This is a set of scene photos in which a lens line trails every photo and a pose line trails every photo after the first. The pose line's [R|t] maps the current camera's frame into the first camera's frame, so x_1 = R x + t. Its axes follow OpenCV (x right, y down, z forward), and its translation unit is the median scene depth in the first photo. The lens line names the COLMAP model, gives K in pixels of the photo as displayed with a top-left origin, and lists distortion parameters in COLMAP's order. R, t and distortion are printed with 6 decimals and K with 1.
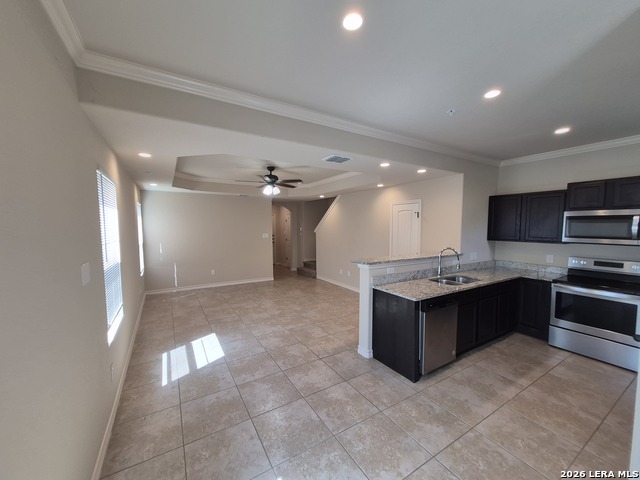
lens RADIAL K [[251.2, 0, 318.8], [0, 251.2, 245.1], [0, 0, 1]] dist [0.005163, 0.000110]
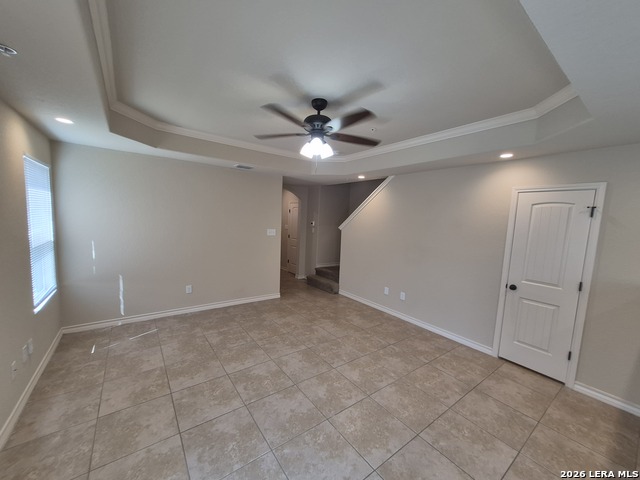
lens RADIAL K [[251.2, 0, 317.8], [0, 251.2, 243.2], [0, 0, 1]] dist [0.005163, 0.000110]
pose [[0.995277, 0.033825, 0.090995, -0.241329], [-0.036098, 0.999073, 0.023443, -0.045629], [-0.090118, -0.026617, 0.995575, 0.524393]]
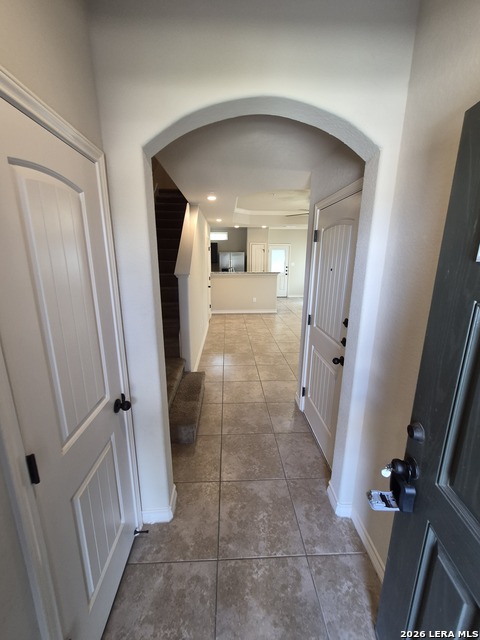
lens RADIAL K [[251.2, 0, 238.9], [0, 251.2, 315.5], [0, 0, 1]] dist [0.005163, 0.000110]
pose [[-0.875353, -0.114294, 0.469780, -0.453386], [0.035314, 0.953947, 0.297889, -0.177874], [-0.482192, 0.277348, -0.831005, 2.224980]]
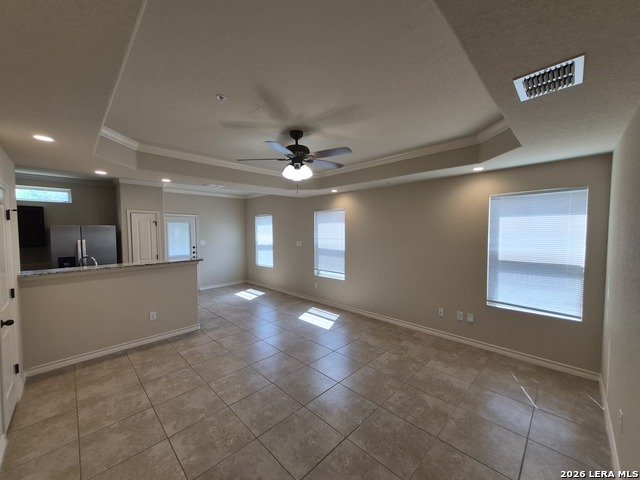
lens RADIAL K [[251.2, 0, 317.9], [0, 251.2, 241.9], [0, 0, 1]] dist [0.005163, 0.000110]
pose [[-0.972775, 0.015514, -0.231232, -0.105860], [-0.013702, 0.992161, 0.124210, -0.140297], [0.231347, 0.123997, -0.964937, 1.694438]]
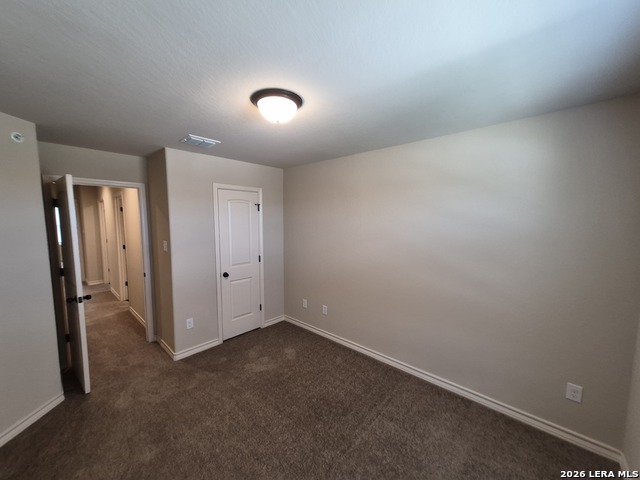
lens RADIAL K [[251.2, 0, 315.6], [0, 251.2, 244.2], [0, 0, 1]] dist [0.005163, 0.000110]
pose [[-0.281274, -0.103075, 0.954076, -0.433786], [0.077006, 0.988584, 0.129506, -0.096511], [-0.956533, 0.109896, -0.270126, 1.079416]]
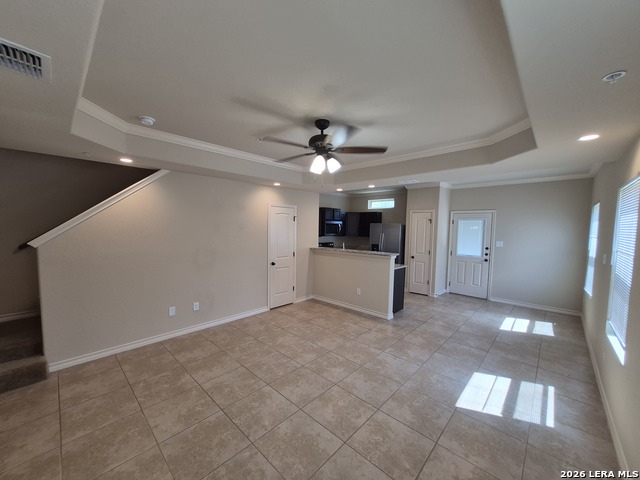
lens RADIAL K [[251.2, 0, 312.8], [0, 251.2, 242.5], [0, 0, 1]] dist [0.005163, 0.000110]
pose [[-0.251820, -0.067595, 0.965411, -0.764125], [0.062467, 0.994342, 0.085914, -0.107112], [-0.965756, 0.081941, -0.246172, 1.238967]]
